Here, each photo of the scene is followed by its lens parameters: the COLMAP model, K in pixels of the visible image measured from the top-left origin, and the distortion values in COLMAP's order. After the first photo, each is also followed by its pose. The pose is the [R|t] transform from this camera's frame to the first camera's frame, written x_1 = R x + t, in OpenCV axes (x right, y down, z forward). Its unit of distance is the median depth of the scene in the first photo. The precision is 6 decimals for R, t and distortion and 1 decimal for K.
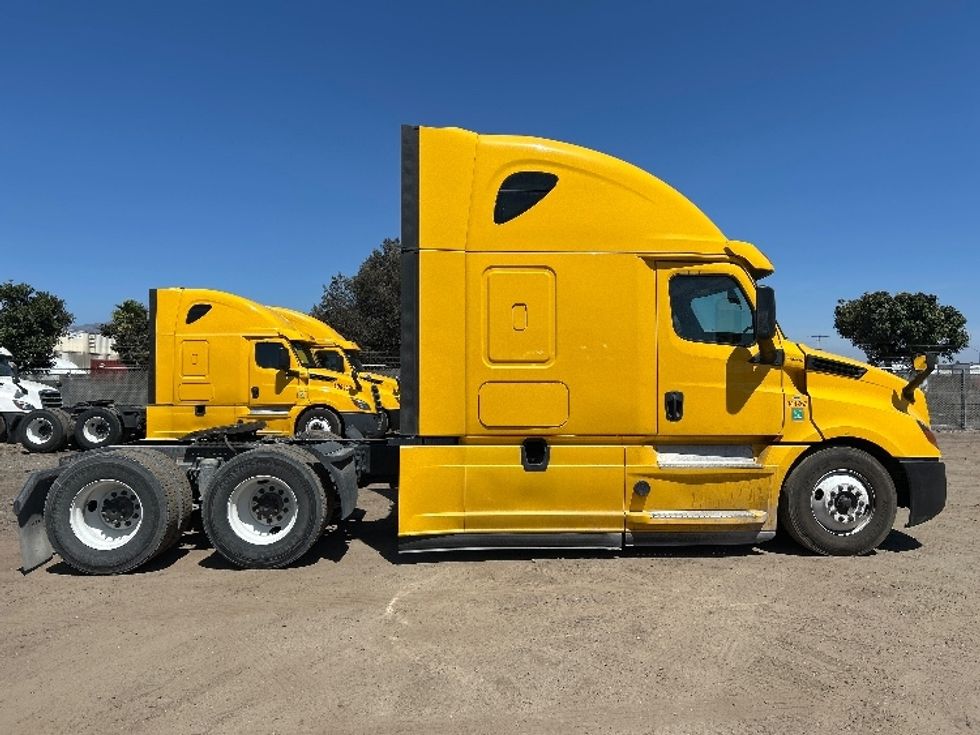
lens RADIAL K [[737.9, 0, 504.8], [0, 737.9, 364.2], [0, 0, 1]] dist [0.076474, -0.097656]
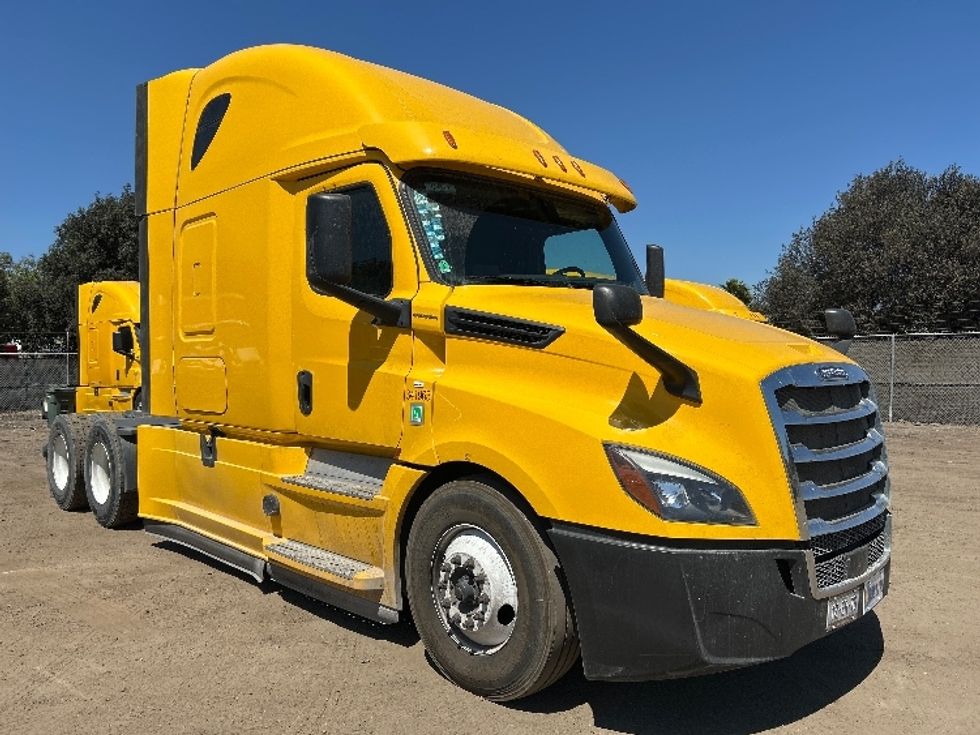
lens RADIAL K [[757.1, 0, 485.6], [0, 757.1, 370.2], [0, 0, 1]] dist [0.067945, -0.069475]
pose [[0.644594, 0.010047, -0.764459, 0.861936], [0.016819, 0.999485, 0.027318, 0.019864], [0.764340, -0.030466, 0.644094, 0.675886]]
